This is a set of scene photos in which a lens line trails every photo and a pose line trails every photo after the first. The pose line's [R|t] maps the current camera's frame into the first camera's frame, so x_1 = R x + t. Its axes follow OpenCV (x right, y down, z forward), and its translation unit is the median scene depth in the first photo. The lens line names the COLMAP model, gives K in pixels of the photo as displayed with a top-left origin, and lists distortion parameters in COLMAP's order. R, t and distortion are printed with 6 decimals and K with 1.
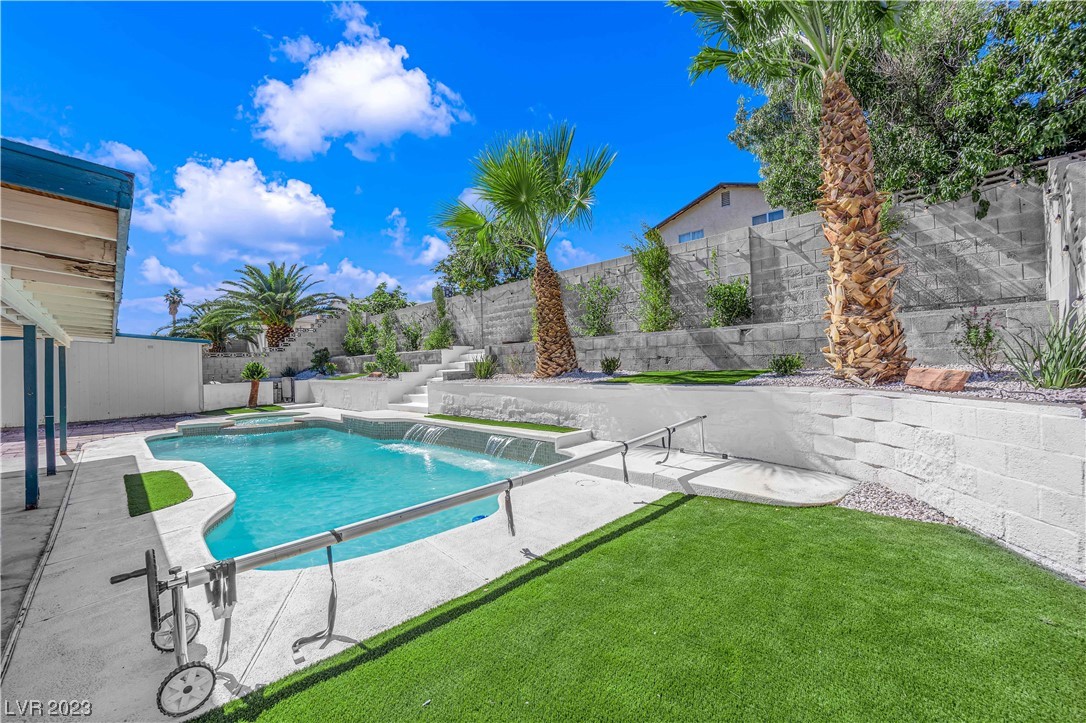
lens RADIAL K [[445.4, 0, 540.5], [0, 445.4, 362.5], [0, 0, 1]] dist [-0.010623, -0.000577]
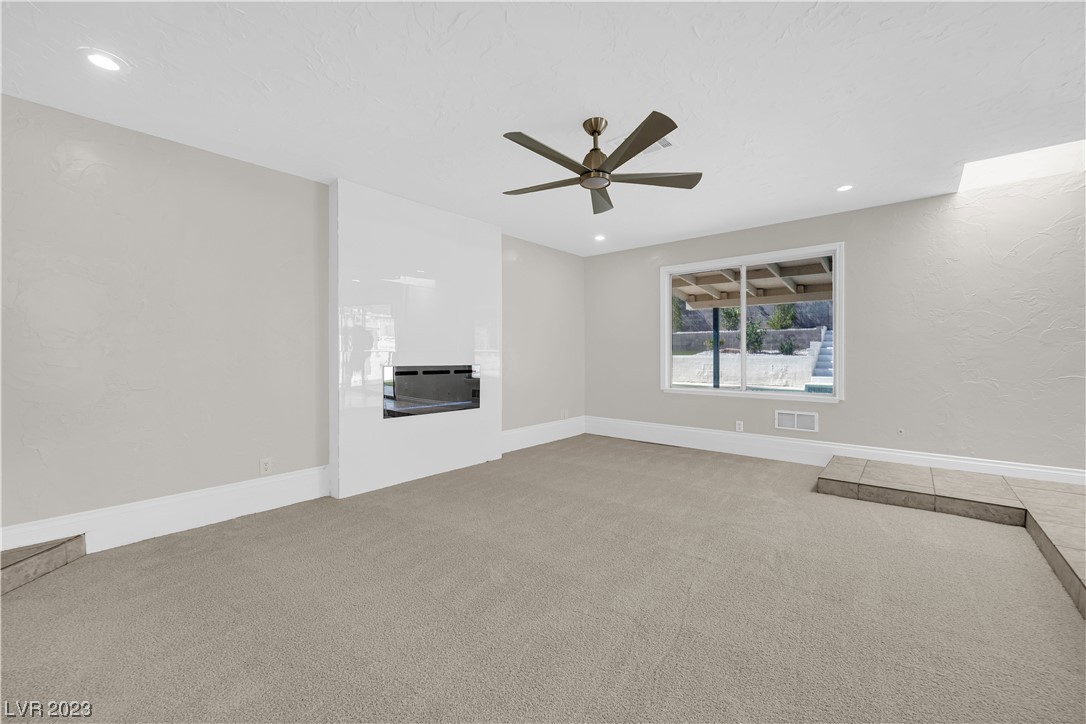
lens RADIAL K [[437.0, 0, 541.9], [0, 437.0, 356.9], [0, 0, 1]] dist [-0.003556, -0.007592]
pose [[0.995254, 0.023531, 0.094420, -2.286763], [-0.024776, 0.999621, 0.012035, 0.101228], [-0.094101, -0.014318, 0.995460, 0.039193]]
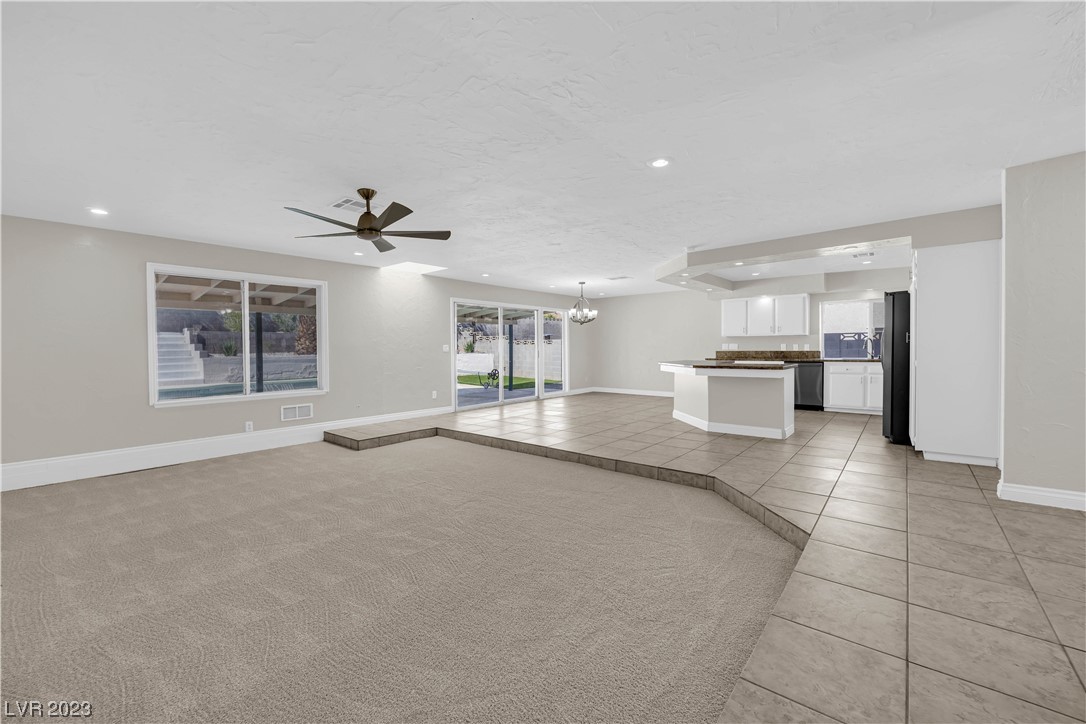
lens RADIAL K [[435.1, 0, 542.8], [0, 435.1, 356.6], [0, 0, 1]] dist [-0.006392, -0.006544]
pose [[-0.100643, 0.009014, 0.994882, -2.848167], [0.003708, 0.999955, -0.008685, 0.096224], [-0.994916, 0.002815, -0.100672, 0.327681]]
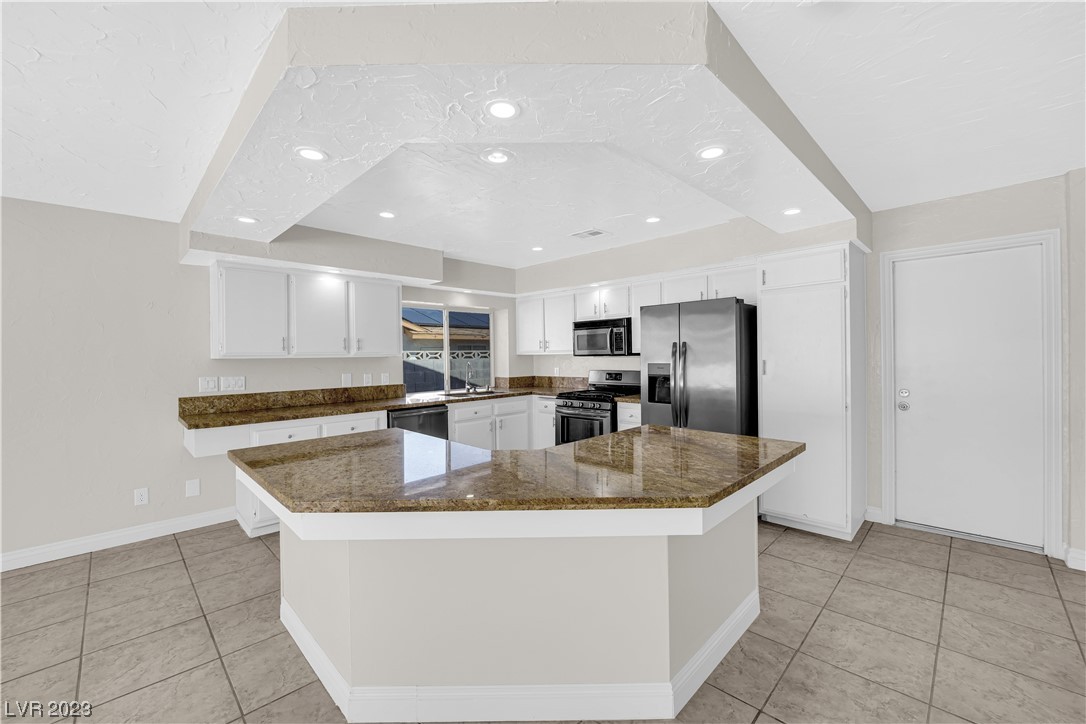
lens RADIAL K [[435.1, 0, 542.8], [0, 435.1, 356.6], [0, 0, 1]] dist [-0.006392, -0.006544]
pose [[-0.999022, 0.041904, -0.014110, -1.732888], [0.041939, 0.999118, -0.002156, 0.025956], [0.014007, -0.002745, -0.999898, 0.104507]]
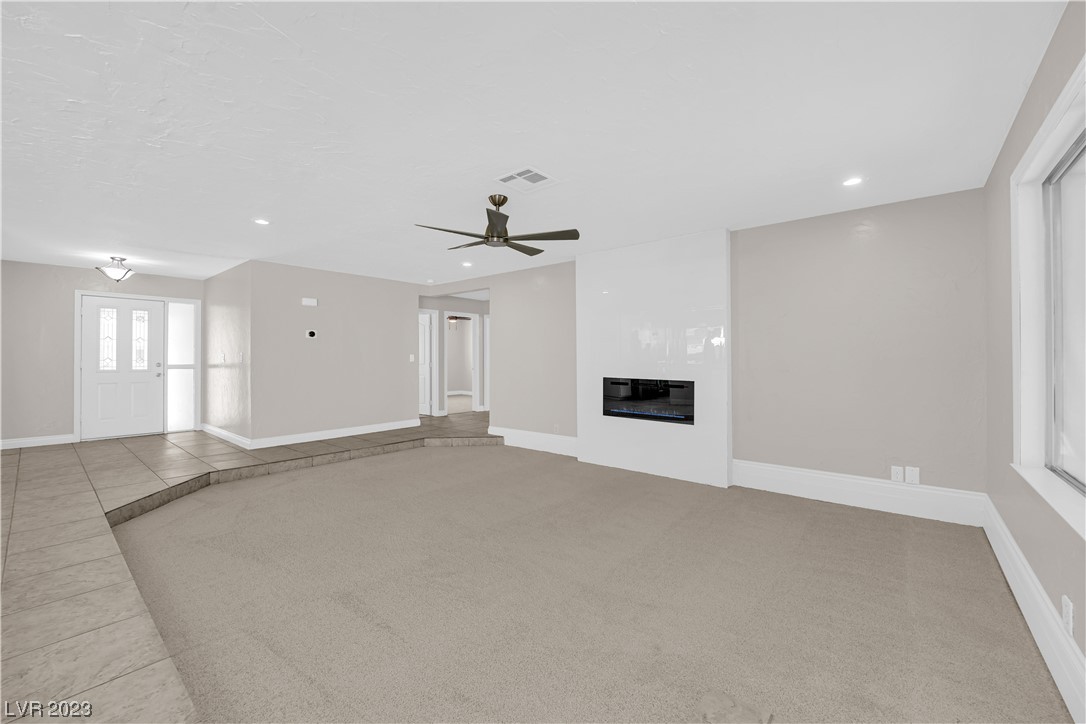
lens RADIAL K [[438.7, 0, 541.7], [0, 438.7, 356.0], [0, 0, 1]] dist [-0.024750, 0.004645]
pose [[0.101678, 0.024174, -0.994524, -1.546487], [0.008410, 0.999648, 0.025158, 0.060763], [0.994782, -0.010922, 0.101439, 0.517521]]
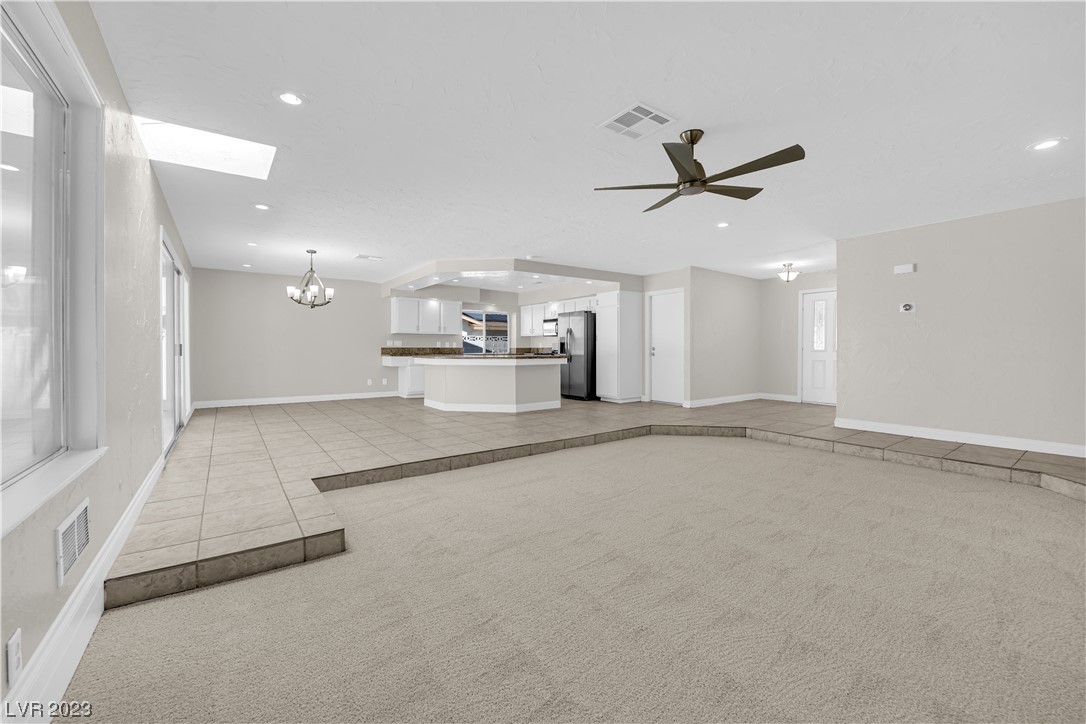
lens RADIAL K [[437.0, 0, 541.9], [0, 437.0, 356.9], [0, 0, 1]] dist [-0.003556, -0.007592]
pose [[-0.989177, 0.026866, 0.144245, -2.079363], [0.027962, 0.999593, 0.005571, 0.105699], [-0.144036, 0.009544, -0.989526, 1.068178]]
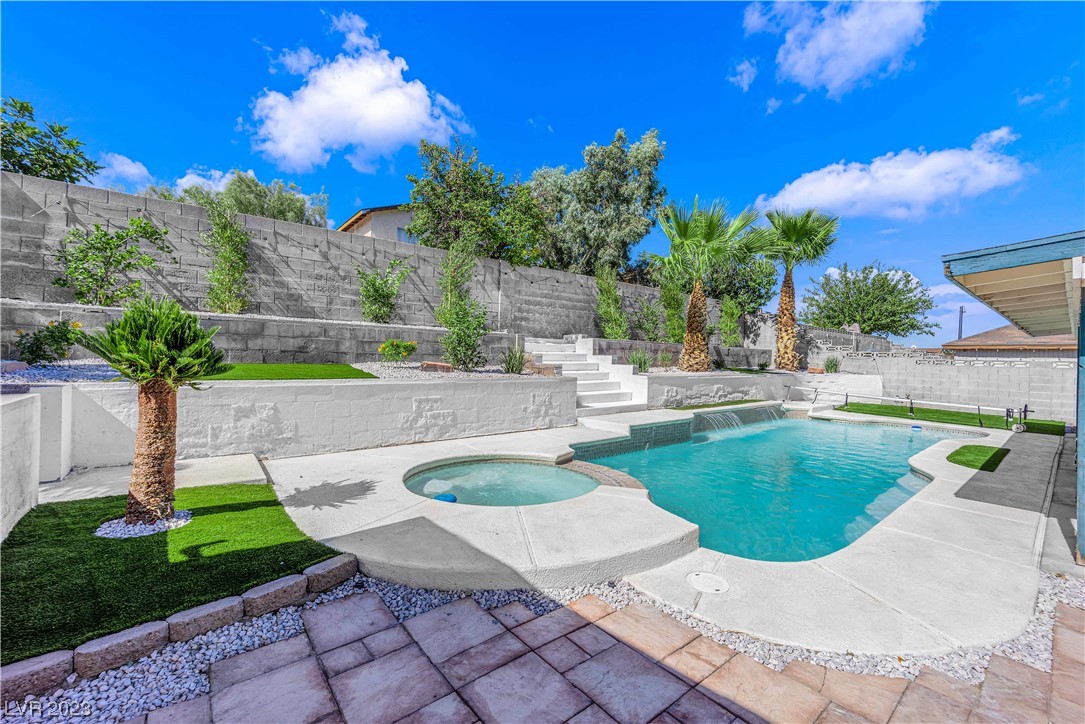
lens RADIAL K [[443.6, 0, 542.5], [0, 443.6, 362.0], [0, 0, 1]] dist [-0.010937, -0.000184]
pose [[0.088373, 0.022325, 0.995837, -2.187822], [-0.028125, 0.999406, -0.019909, 0.071376], [-0.995690, -0.026249, 0.088948, 2.090830]]
